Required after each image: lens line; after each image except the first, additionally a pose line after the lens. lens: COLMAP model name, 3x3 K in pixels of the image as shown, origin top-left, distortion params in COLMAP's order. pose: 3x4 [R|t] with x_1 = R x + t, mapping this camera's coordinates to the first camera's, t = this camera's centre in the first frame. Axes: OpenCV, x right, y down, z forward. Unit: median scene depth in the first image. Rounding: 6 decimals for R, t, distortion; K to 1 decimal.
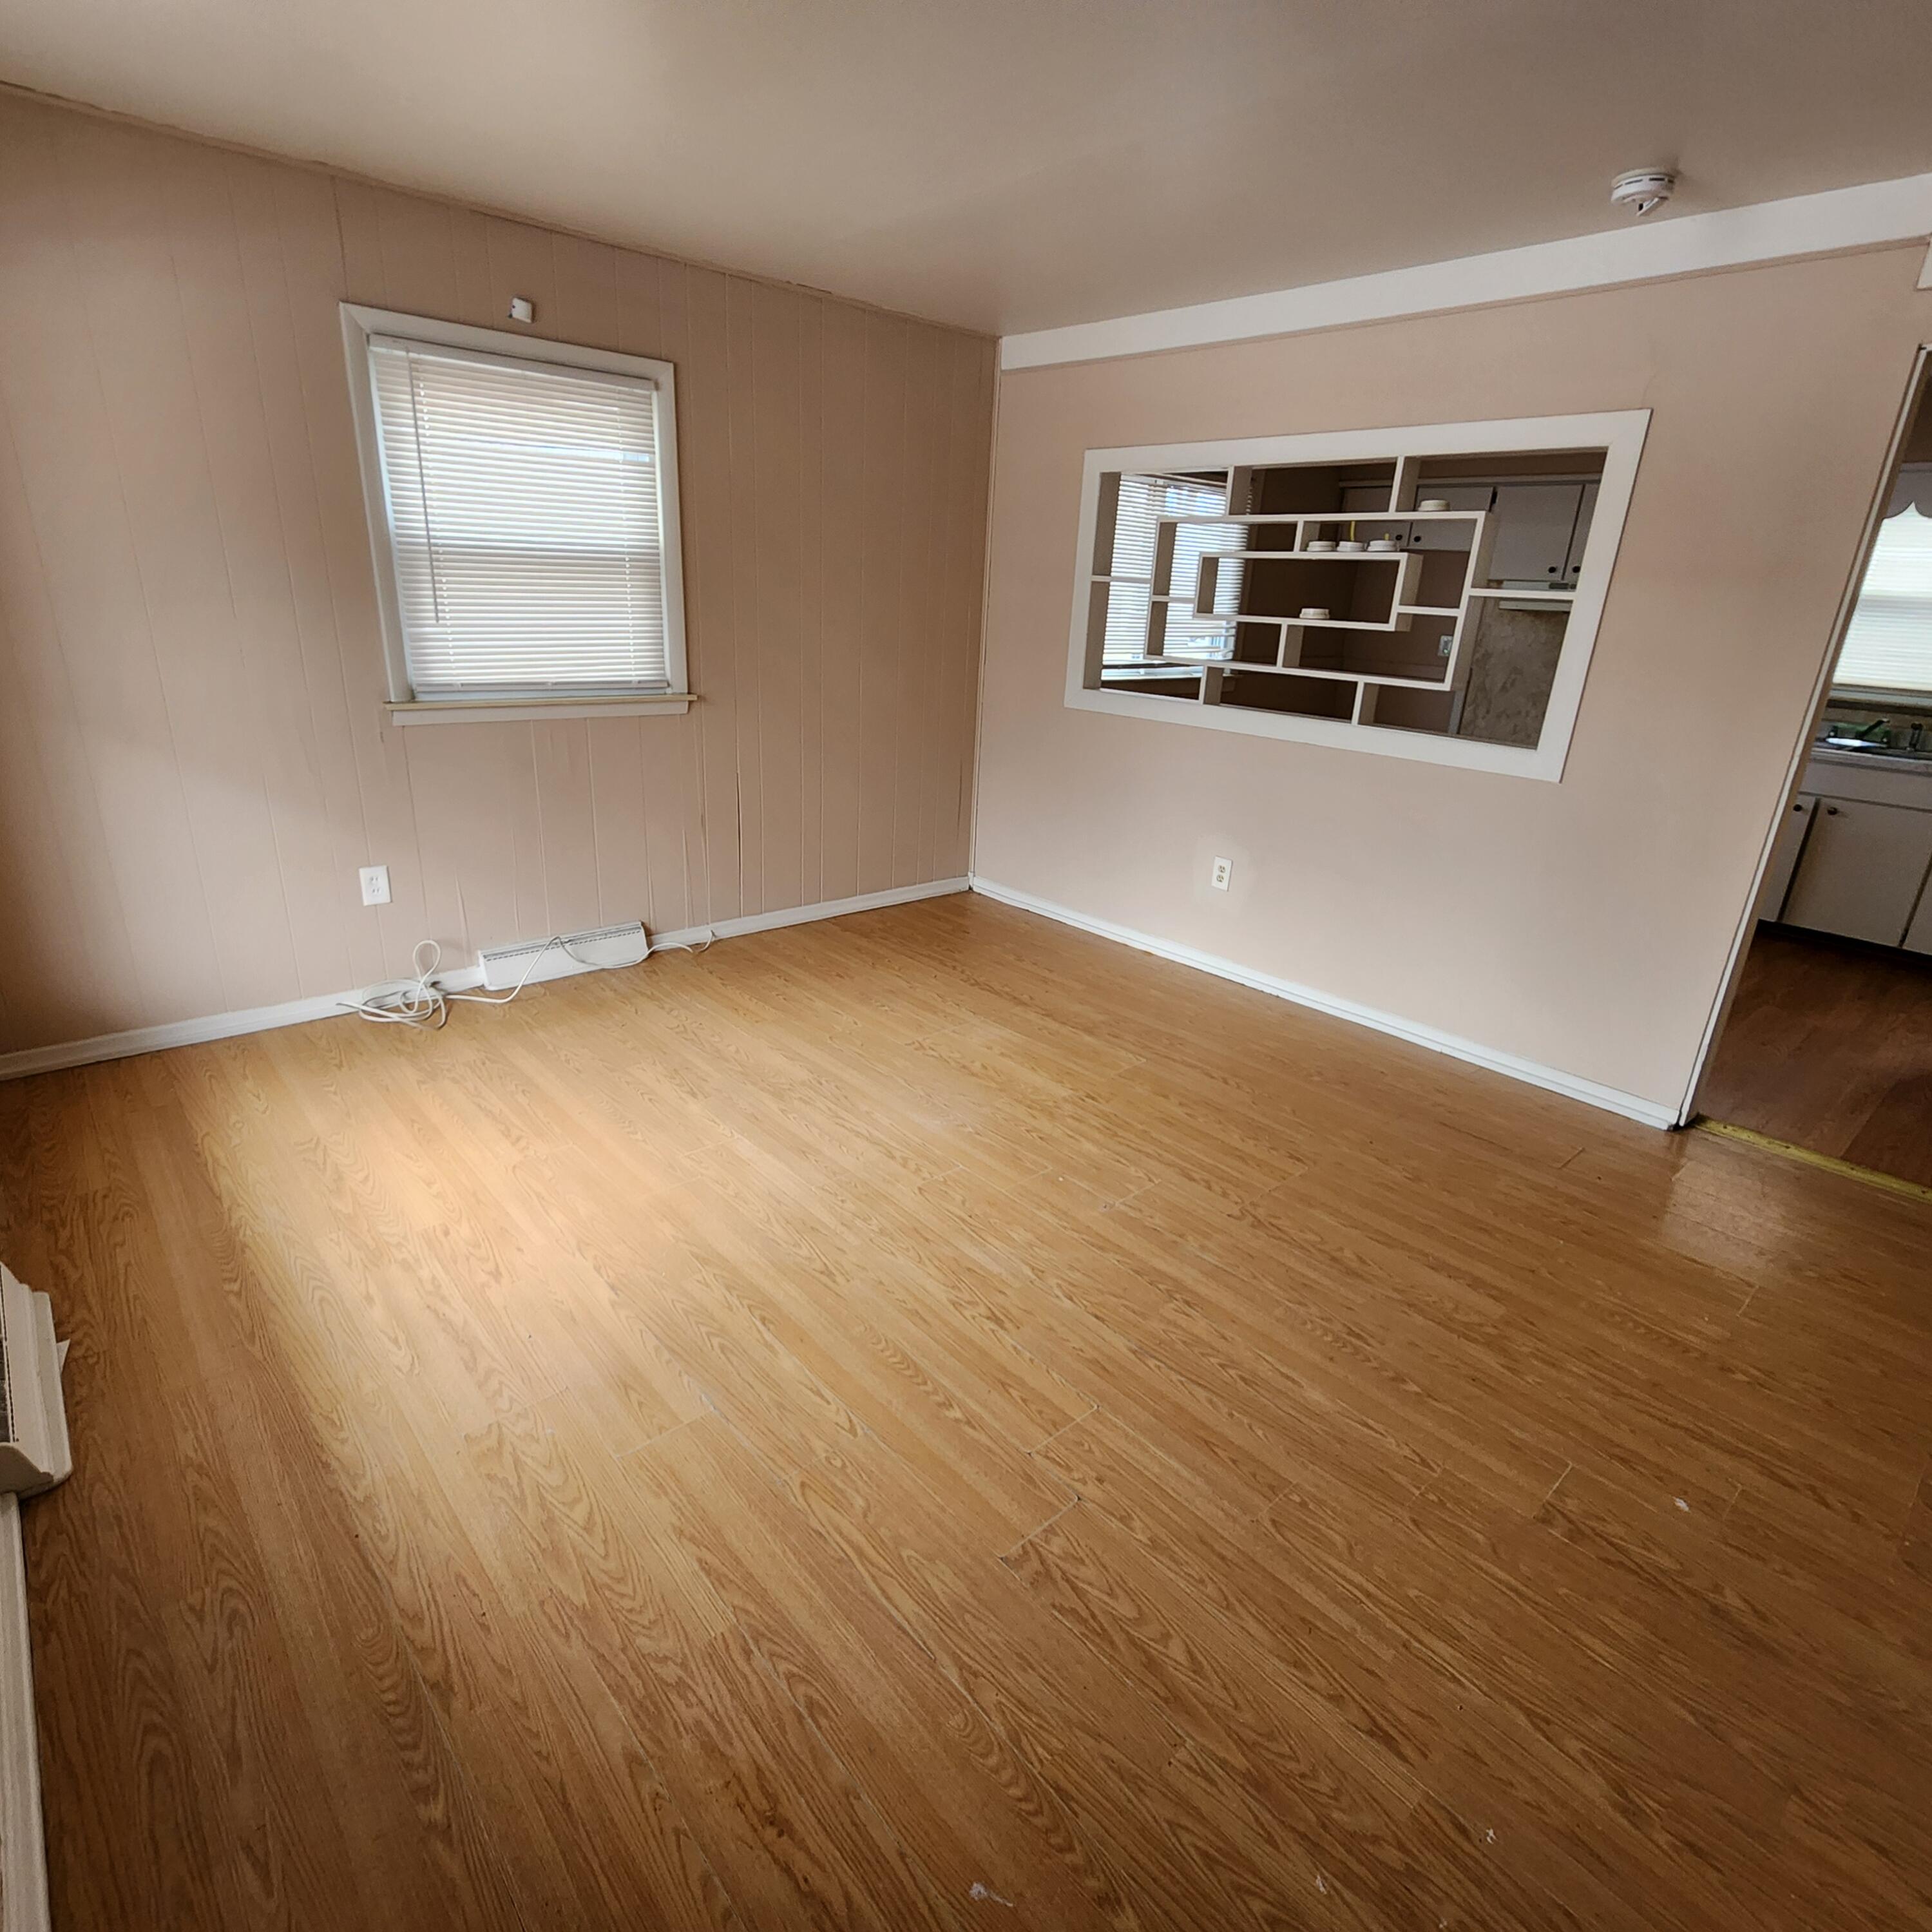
lens RADIAL K [[1060.4, 0, 961.1], [0, 1060.4, 961.0], [0, 0, 1]] dist [-0.004291, 0.003588]
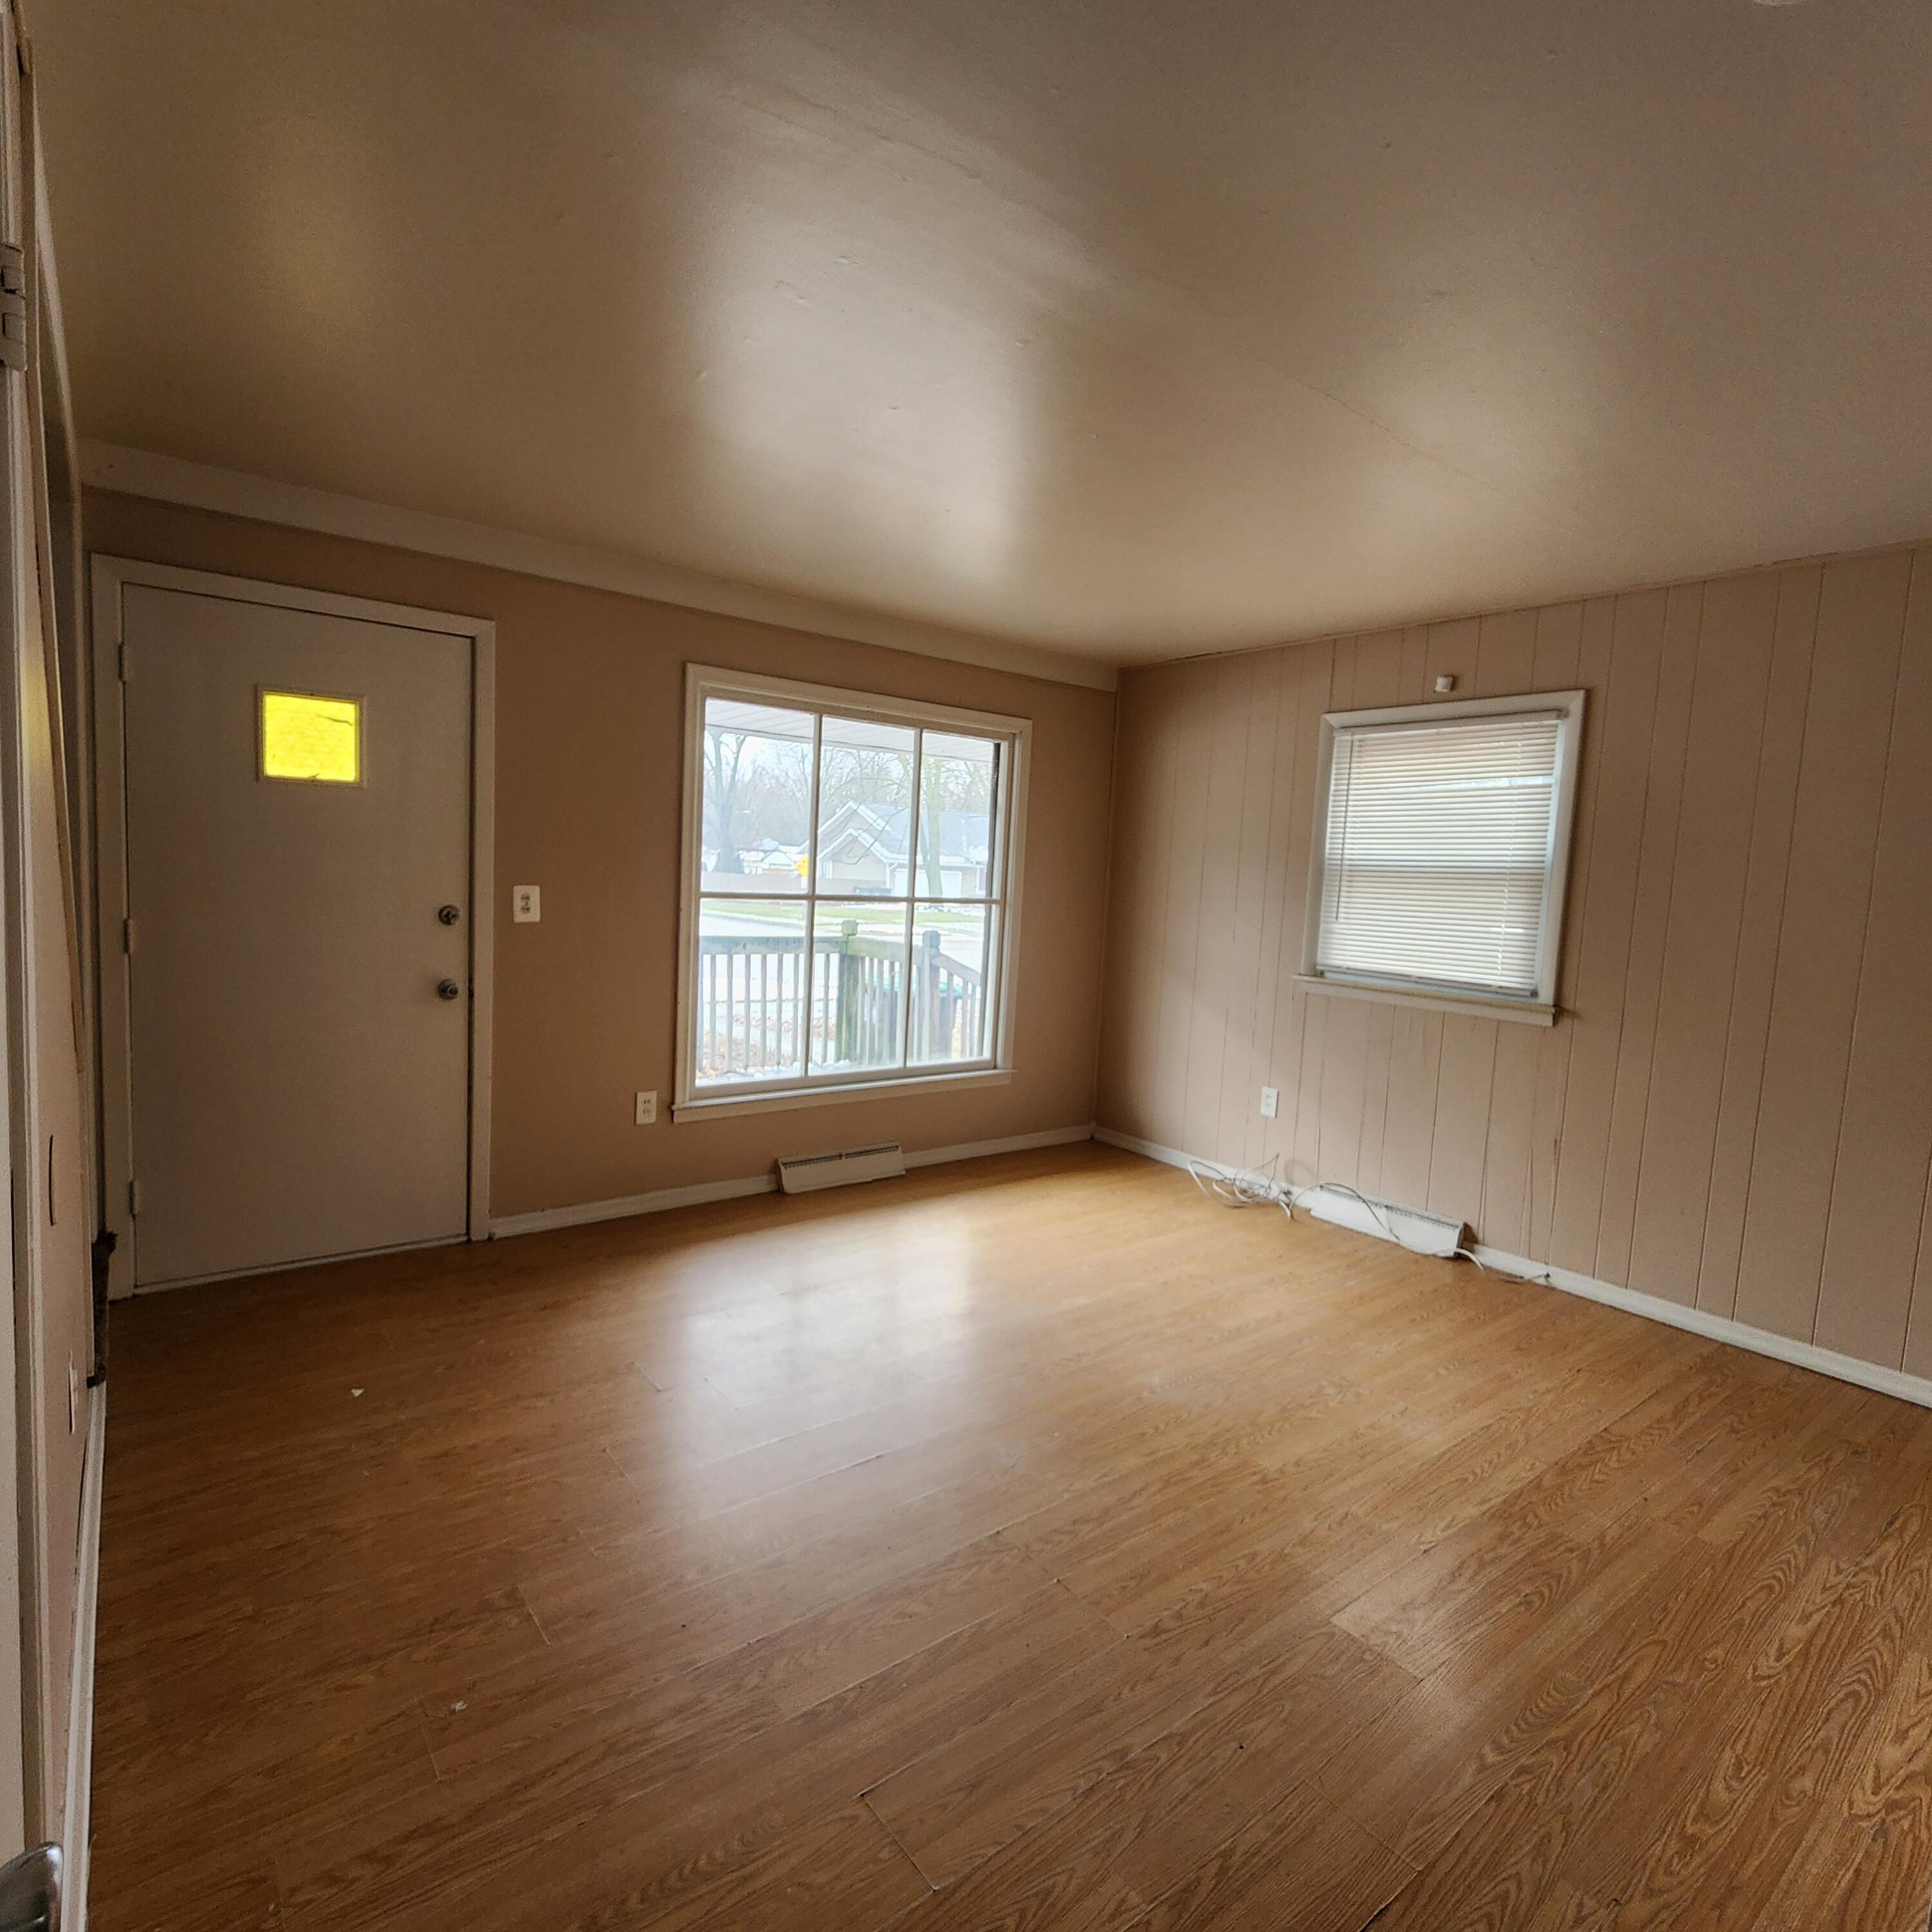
lens RADIAL K [[1060.4, 0, 970.2], [0, 1060.4, 972.2], [0, 0, 1]] dist [-0.004291, 0.003588]
pose [[-0.054472, 0.048520, -0.997336, 0.772990], [-0.379796, 0.922739, 0.065634, -0.159895], [0.923465, 0.382359, -0.031836, 0.593698]]
